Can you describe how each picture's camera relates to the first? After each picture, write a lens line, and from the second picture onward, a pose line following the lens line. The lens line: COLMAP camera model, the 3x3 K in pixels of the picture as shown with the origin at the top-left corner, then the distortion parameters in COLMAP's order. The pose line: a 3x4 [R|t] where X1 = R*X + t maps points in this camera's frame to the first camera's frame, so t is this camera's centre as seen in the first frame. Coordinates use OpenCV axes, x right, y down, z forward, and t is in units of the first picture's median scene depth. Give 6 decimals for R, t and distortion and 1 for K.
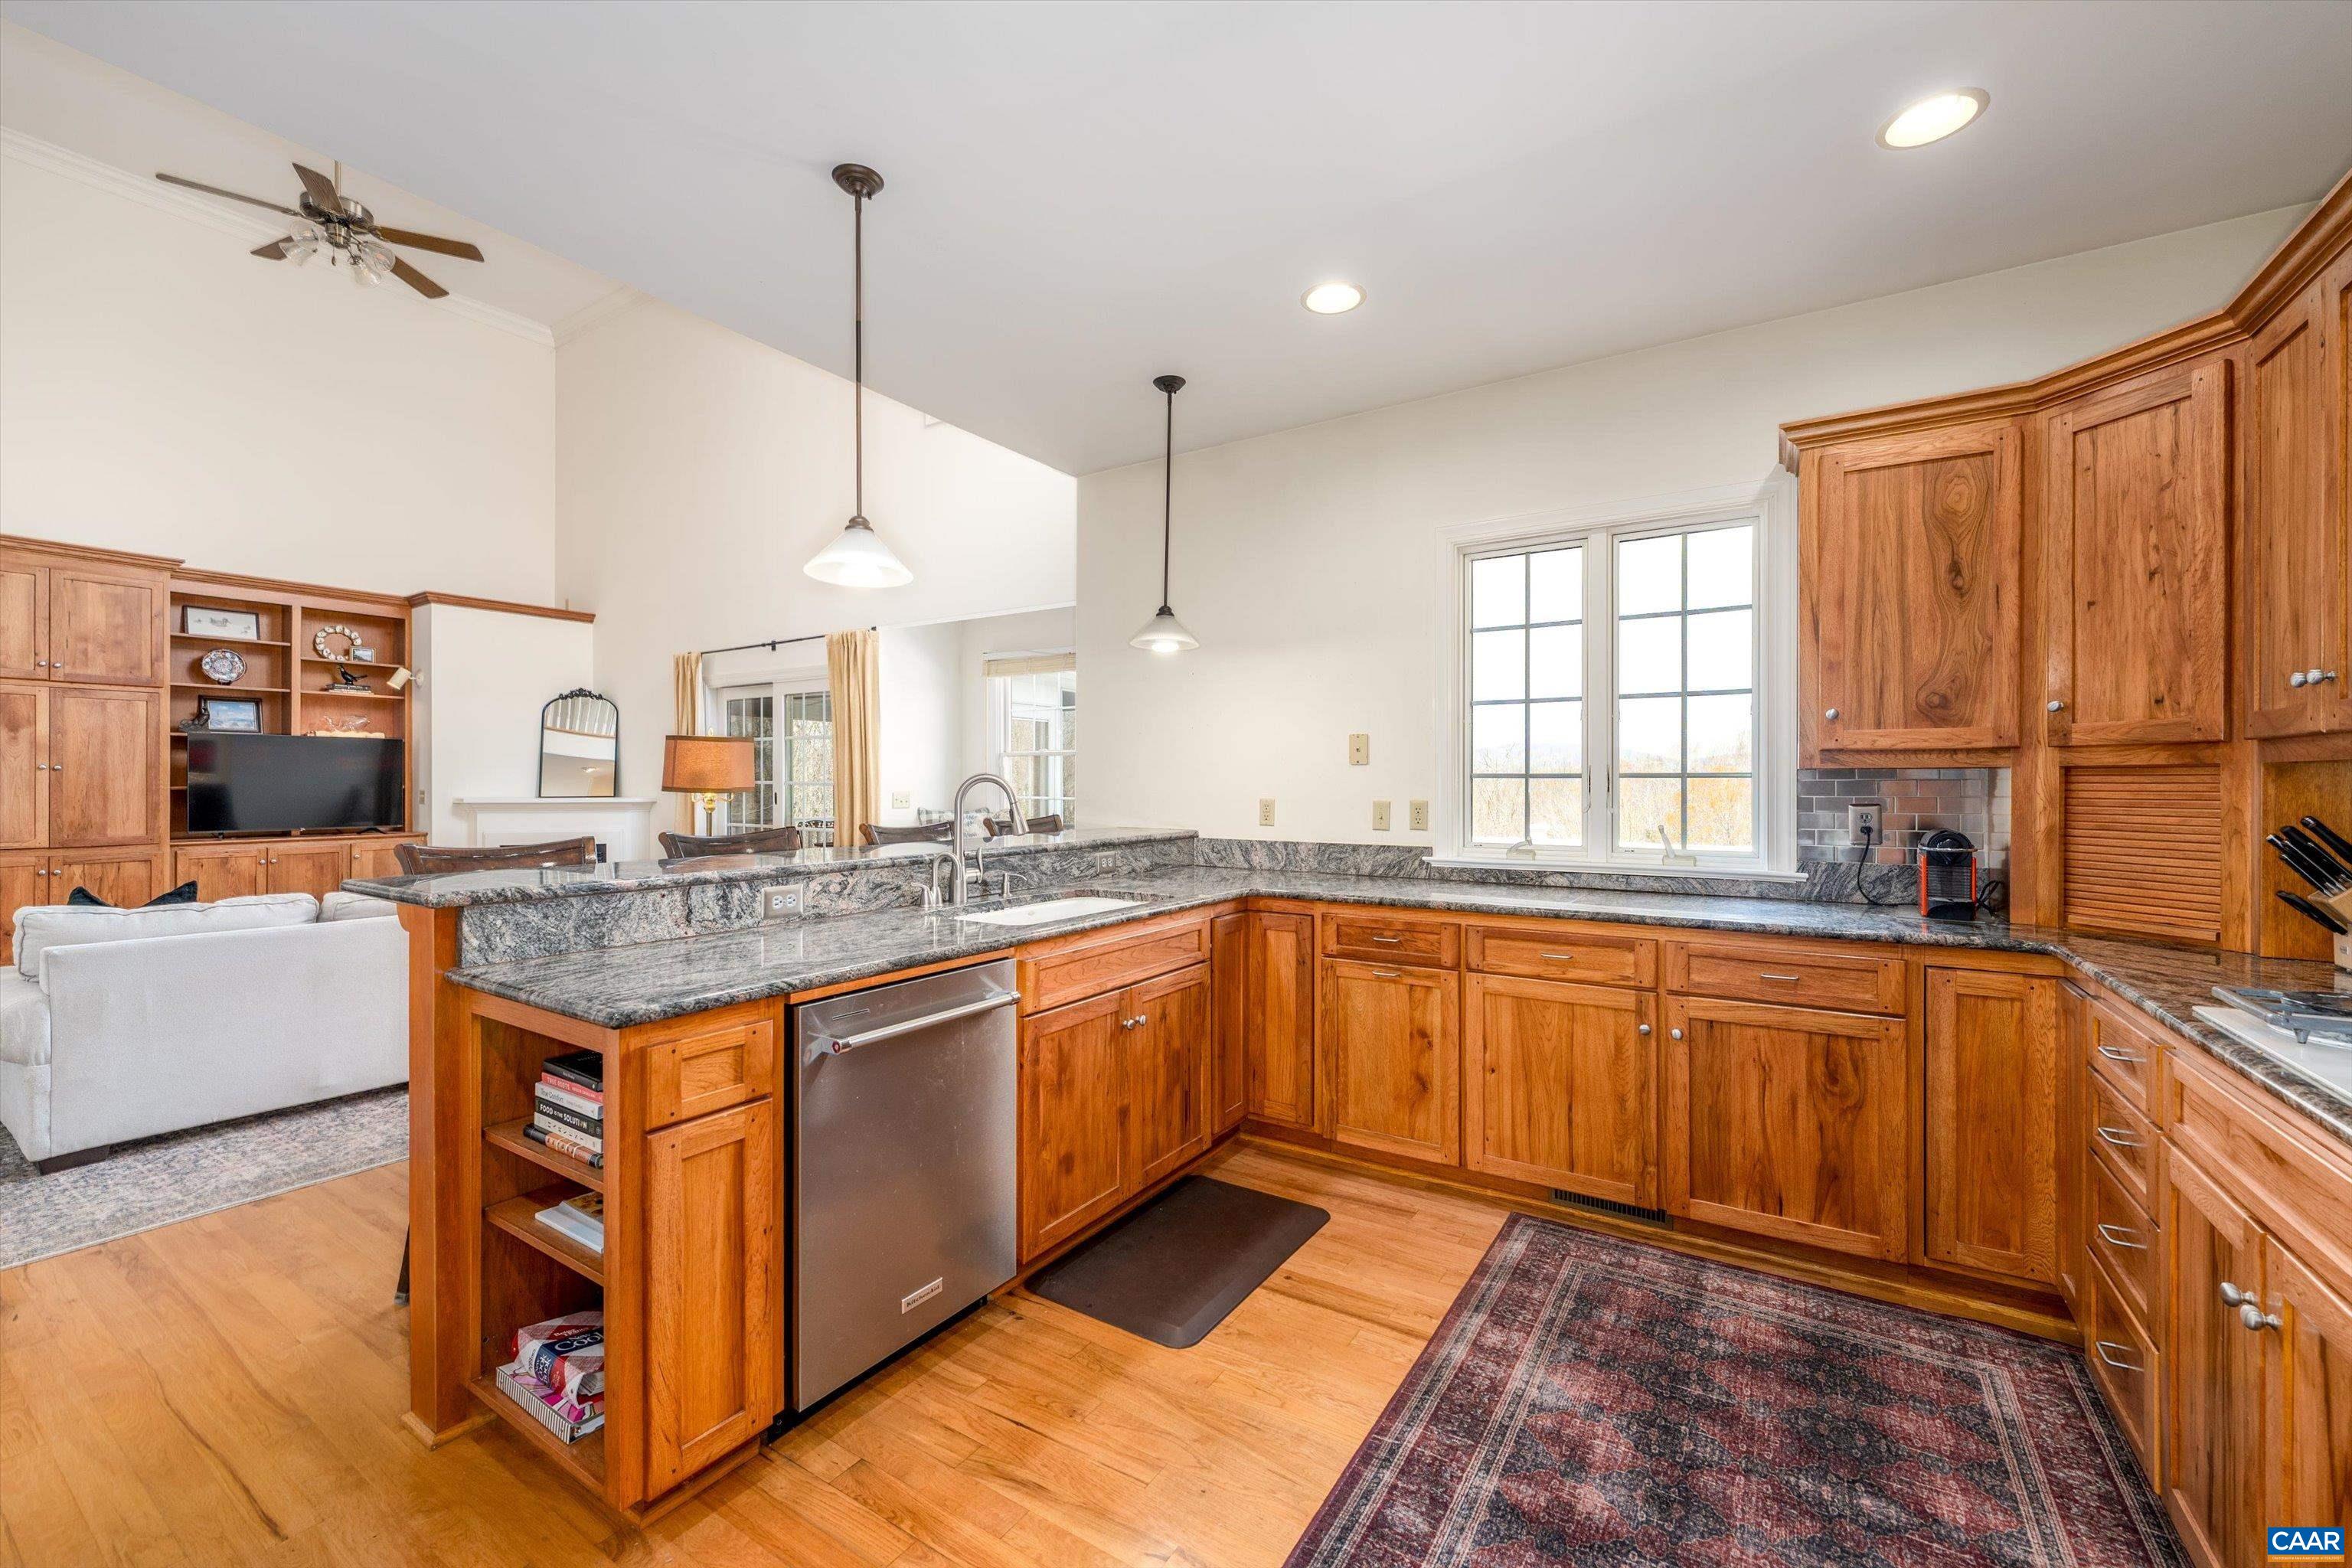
lens RADIAL K [[942.3, 0, 1171.6], [0, 942.3, 778.6], [0, 0, 1]] dist [0.000032, -0.000613]
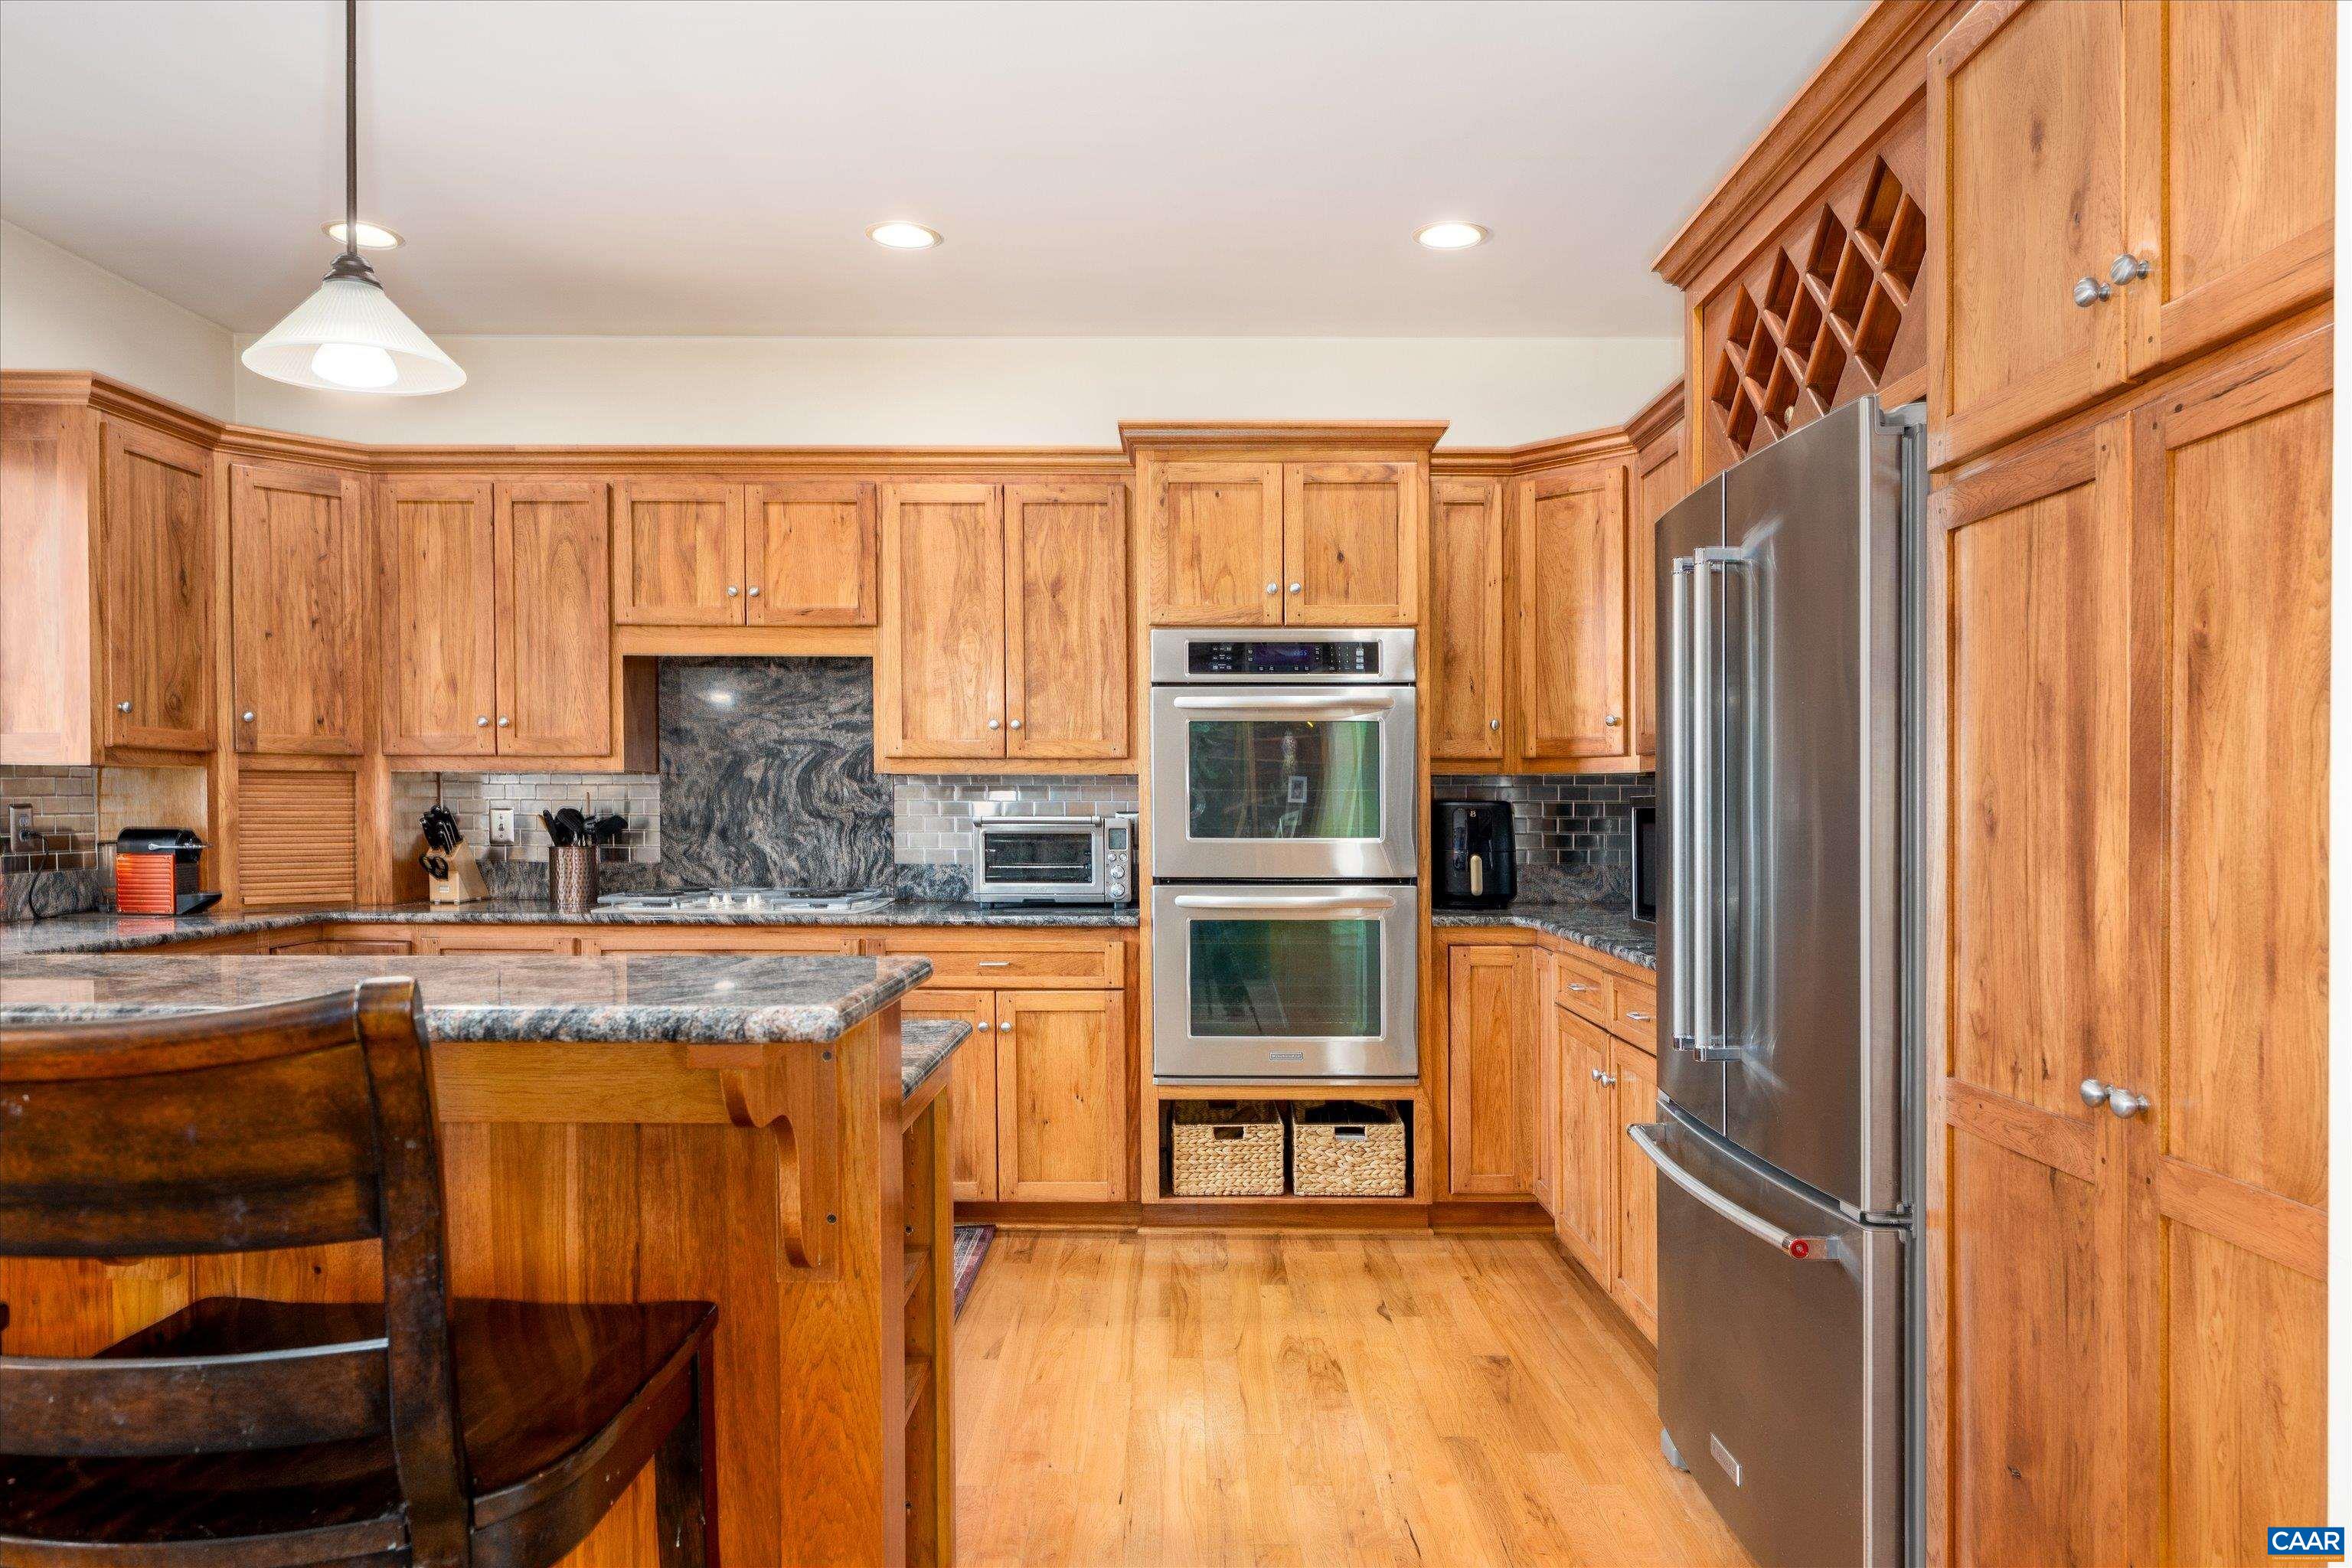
lens RADIAL K [[1513.0, 0, 1198.5], [0, 1513.0, 834.1], [0, 0, 1]] dist [-0.004912, -0.004063]
pose [[-0.544262, -0.020370, 0.838668, -1.055375], [-0.007713, 0.999784, 0.019278, 0.018116], [-0.838880, 0.004023, -0.544302, 0.864806]]
